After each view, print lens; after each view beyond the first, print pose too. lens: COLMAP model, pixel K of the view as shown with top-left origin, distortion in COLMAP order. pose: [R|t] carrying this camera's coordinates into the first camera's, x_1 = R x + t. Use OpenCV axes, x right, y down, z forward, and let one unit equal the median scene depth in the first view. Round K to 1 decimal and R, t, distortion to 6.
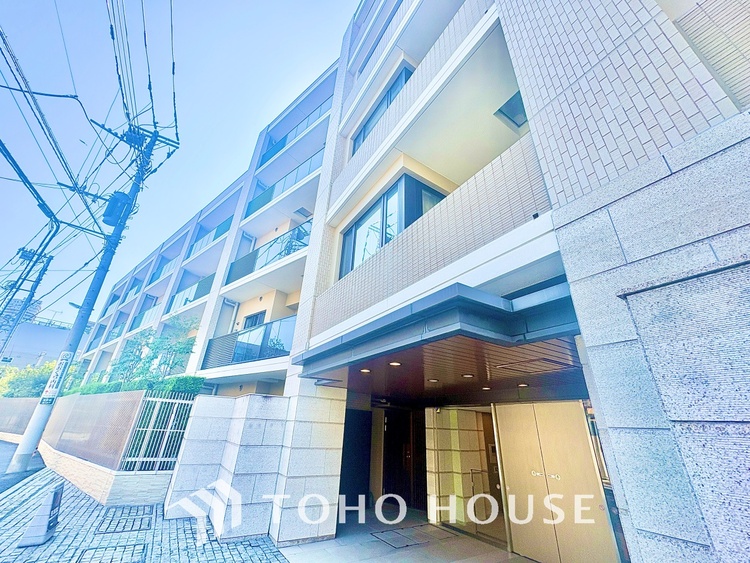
lens RADIAL K [[298.5, 0, 374.8], [0, 298.5, 284.8], [0, 0, 1]] dist [0.001223, 0.000310]
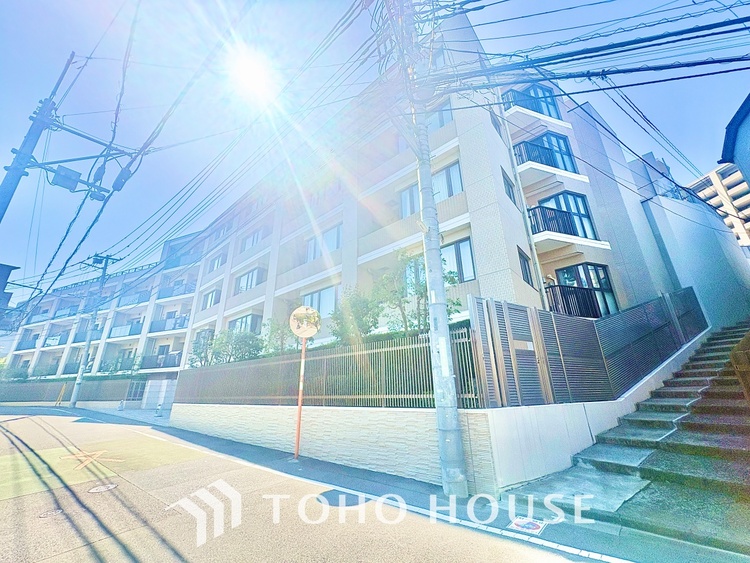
lens RADIAL K [[298.5, 0, 374.8], [0, 298.5, 284.8], [0, 0, 1]] dist [0.001223, 0.000310]
pose [[0.961583, 0.038975, 0.271732, 0.893882], [-0.065853, 0.993716, 0.090506, -1.146874], [-0.266498, -0.104923, 0.958108, -2.737495]]
